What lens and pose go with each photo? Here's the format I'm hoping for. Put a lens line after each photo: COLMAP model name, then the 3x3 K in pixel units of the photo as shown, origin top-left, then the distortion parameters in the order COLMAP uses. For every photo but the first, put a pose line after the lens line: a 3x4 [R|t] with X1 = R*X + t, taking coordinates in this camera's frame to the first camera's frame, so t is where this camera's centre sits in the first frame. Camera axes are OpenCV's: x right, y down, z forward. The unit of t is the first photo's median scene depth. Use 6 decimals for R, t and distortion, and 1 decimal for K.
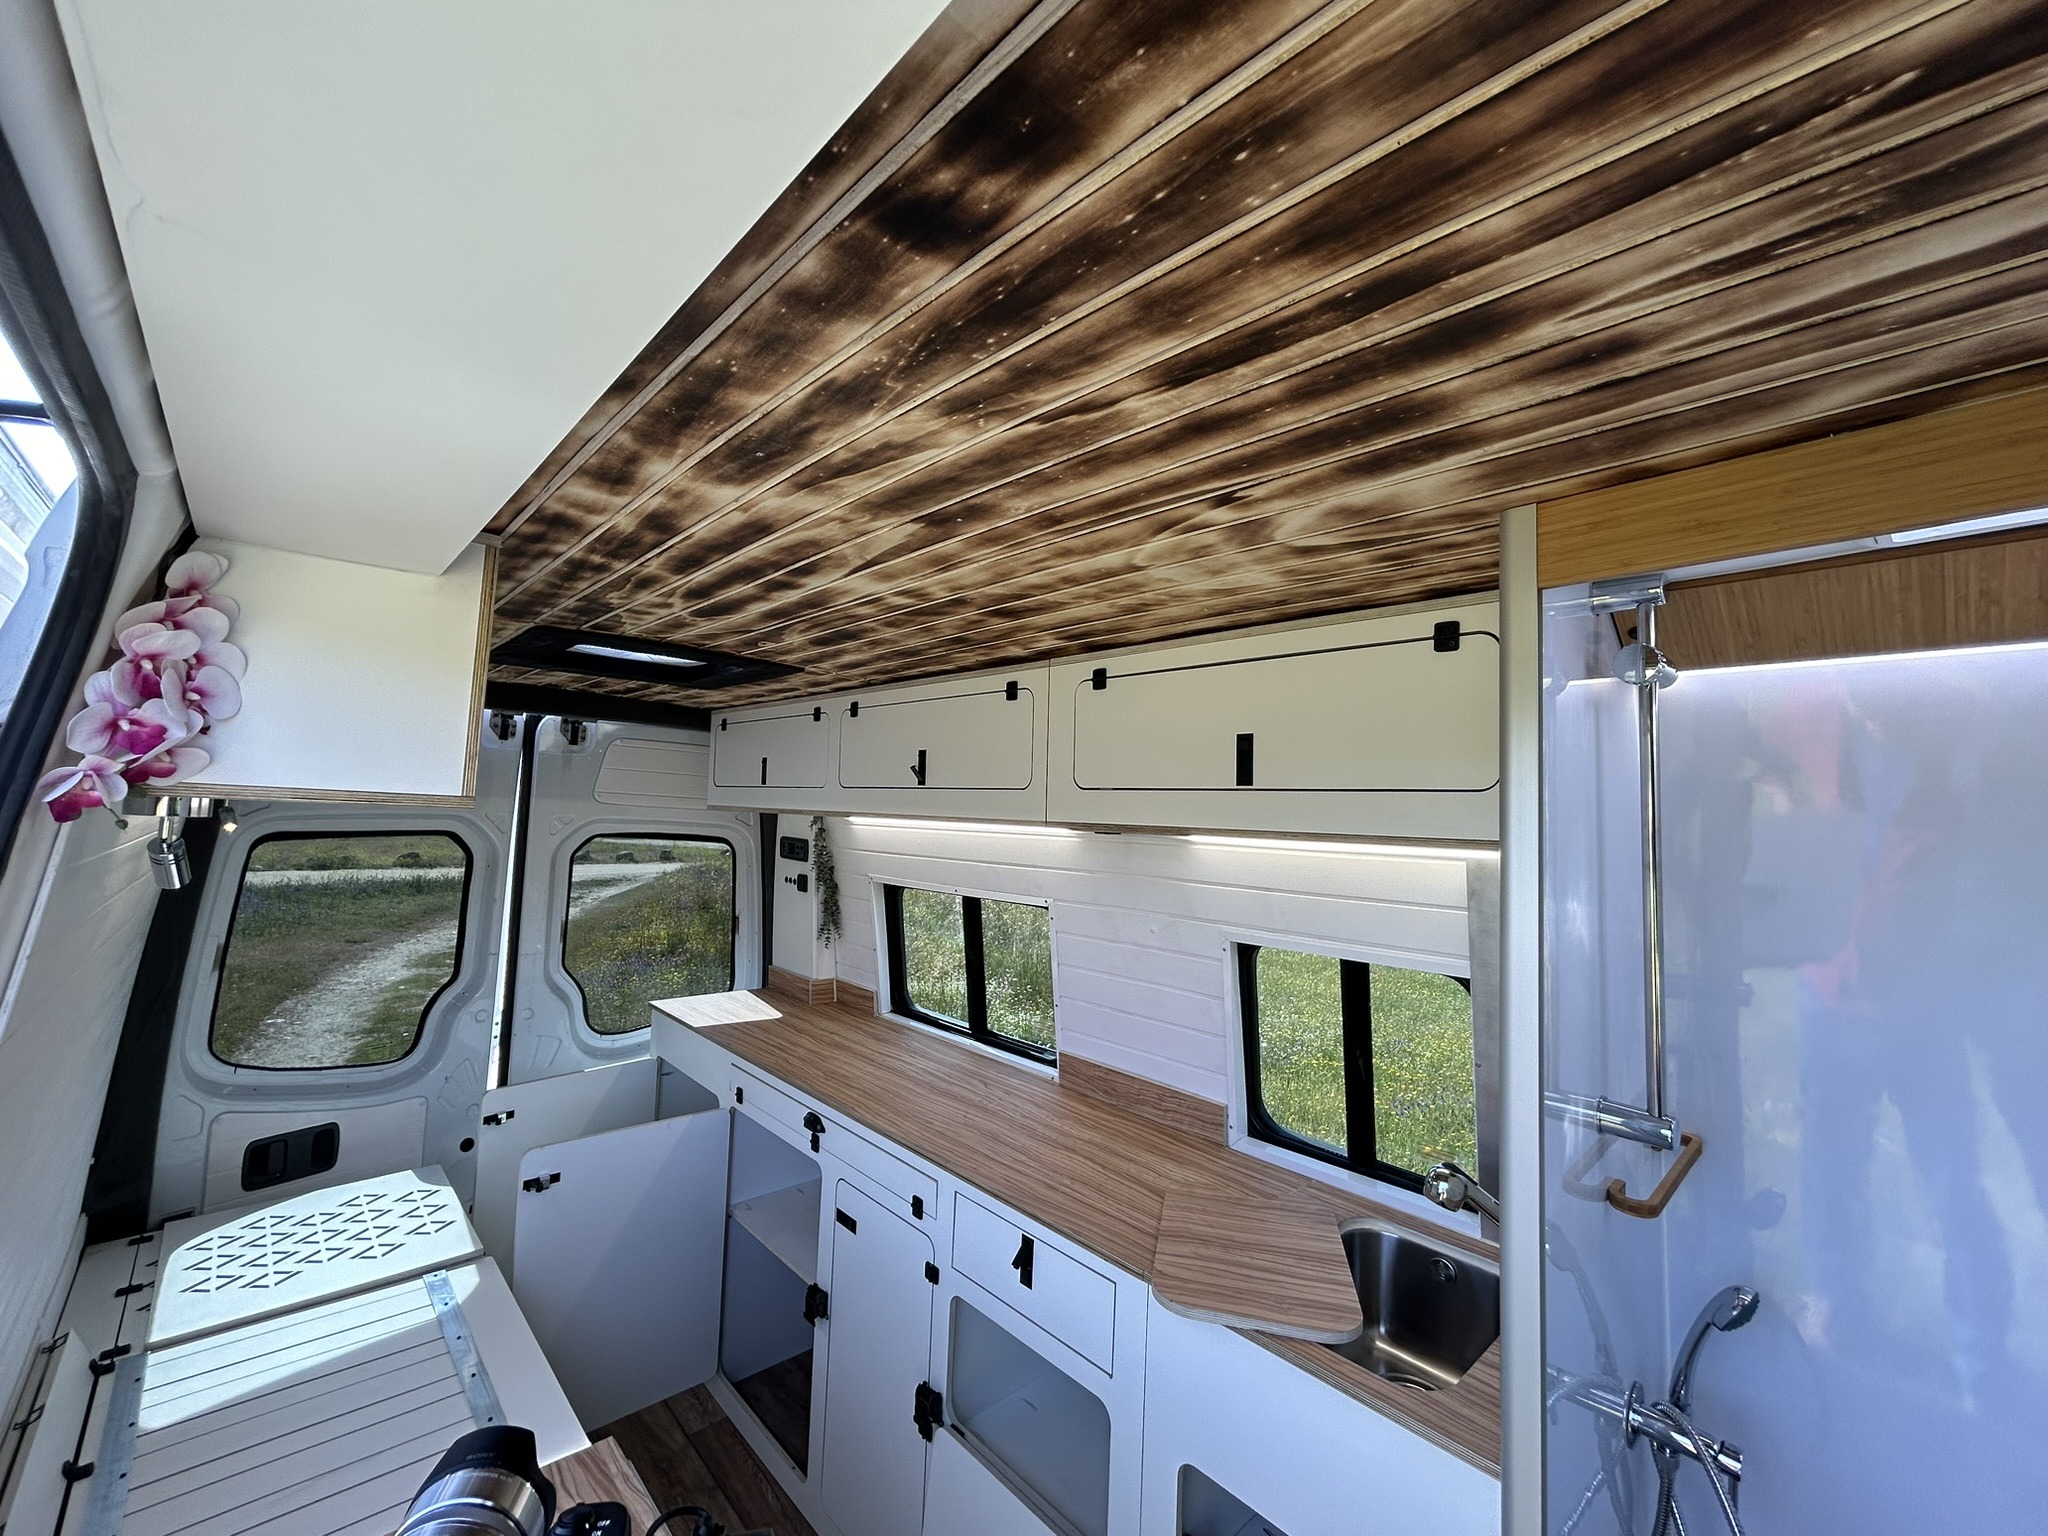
lens RADIAL K [[837.5, 0, 1017.1], [0, 837.5, 767.7], [0, 0, 1]] dist [-0.000274, 0.000696]
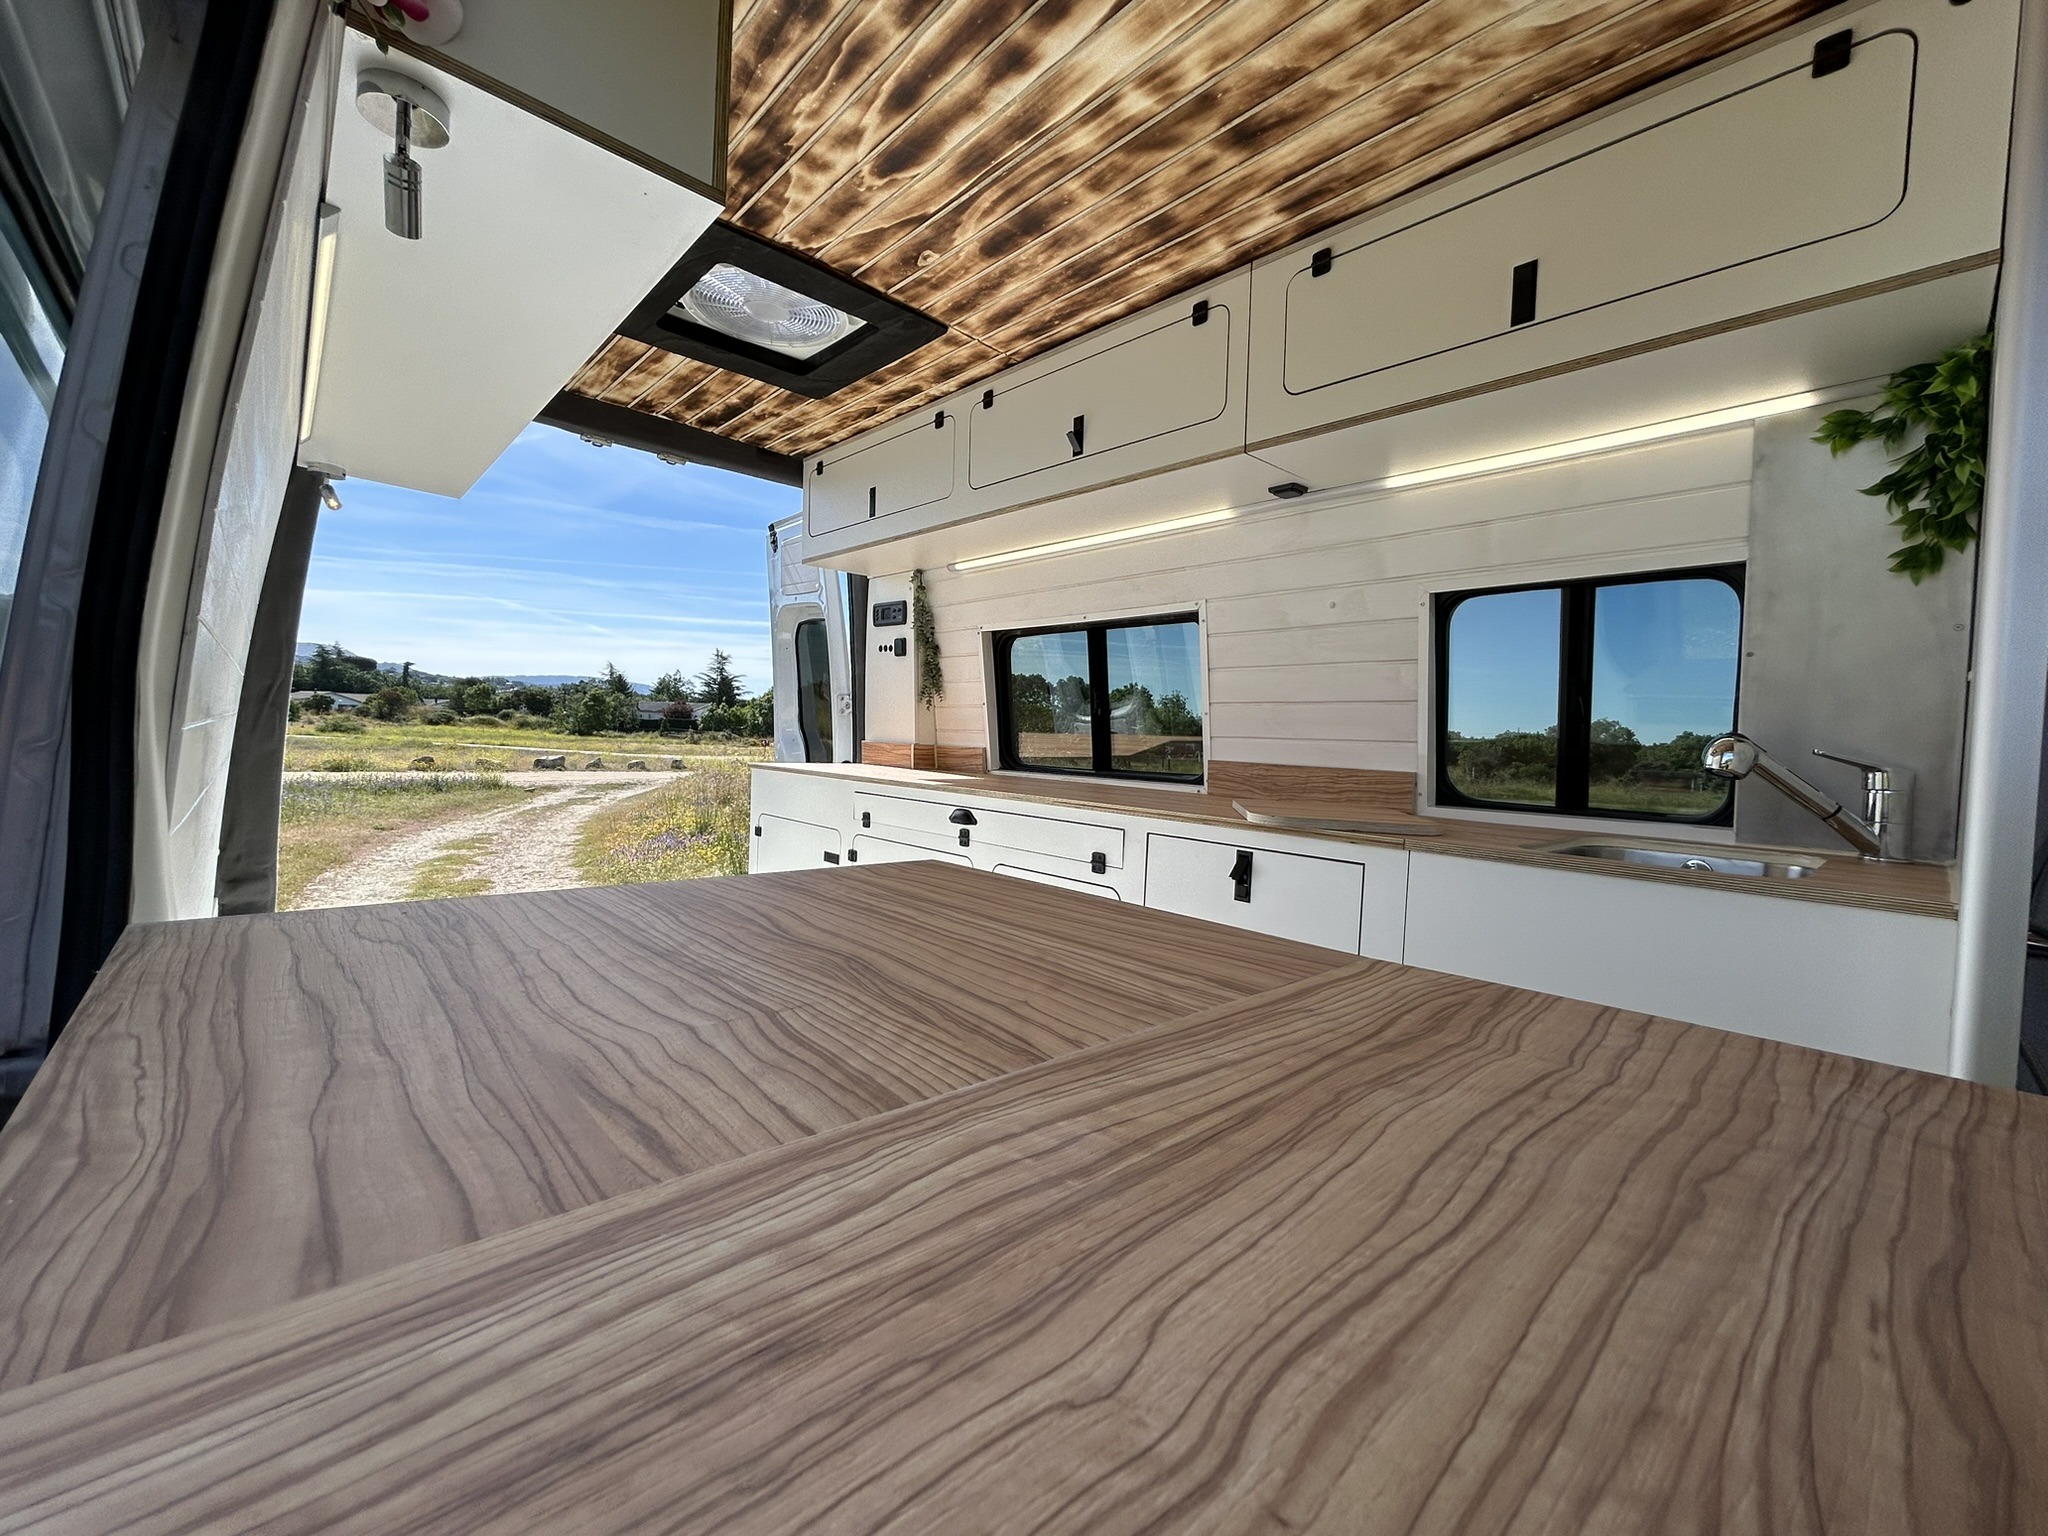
lens RADIAL K [[837.5, 0, 1013.4], [0, 837.5, 771.0], [0, 0, 1]] dist [-0.000274, 0.000696]
pose [[0.999989, 0.002261, -0.004174, -0.200914], [-0.001870, 0.995797, 0.091566, 0.314650], [0.004363, -0.091557, 0.995790, 0.053404]]
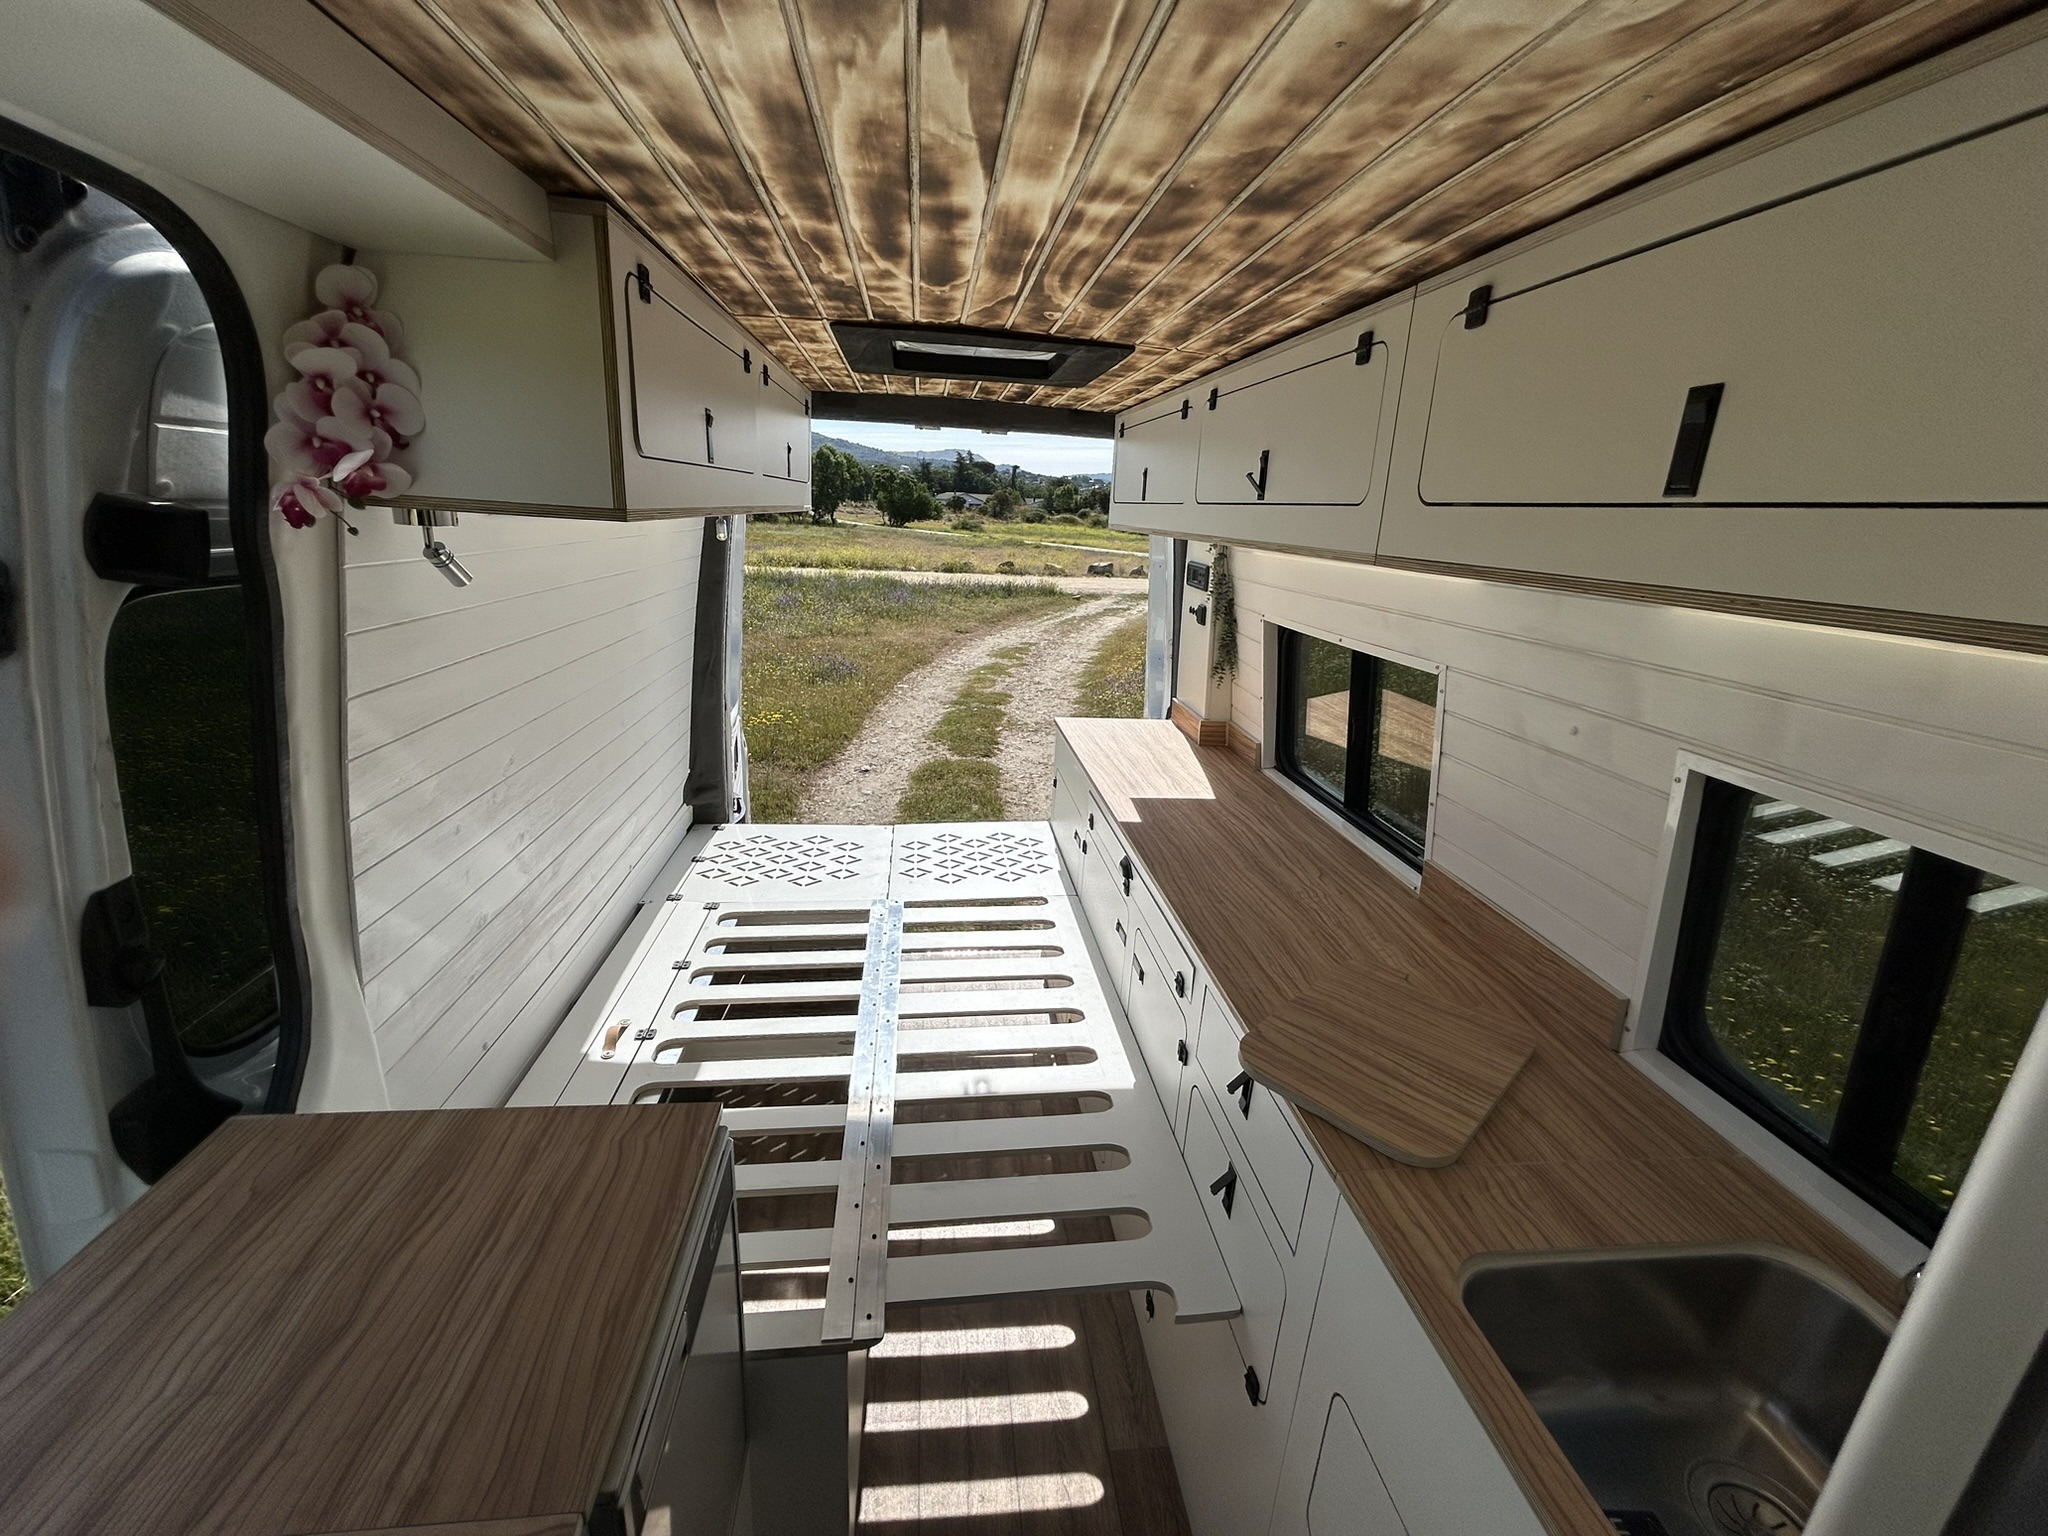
lens RADIAL K [[837.5, 0, 1031.5], [0, 837.5, 751.4], [0, 0, 1]] dist [-0.000274, 0.000696]
pose [[0.815041, 0.163821, -0.555761, 0.195847], [0.013119, 0.953733, 0.300369, 0.009255], [0.579255, -0.252105, 0.775182, 0.256631]]
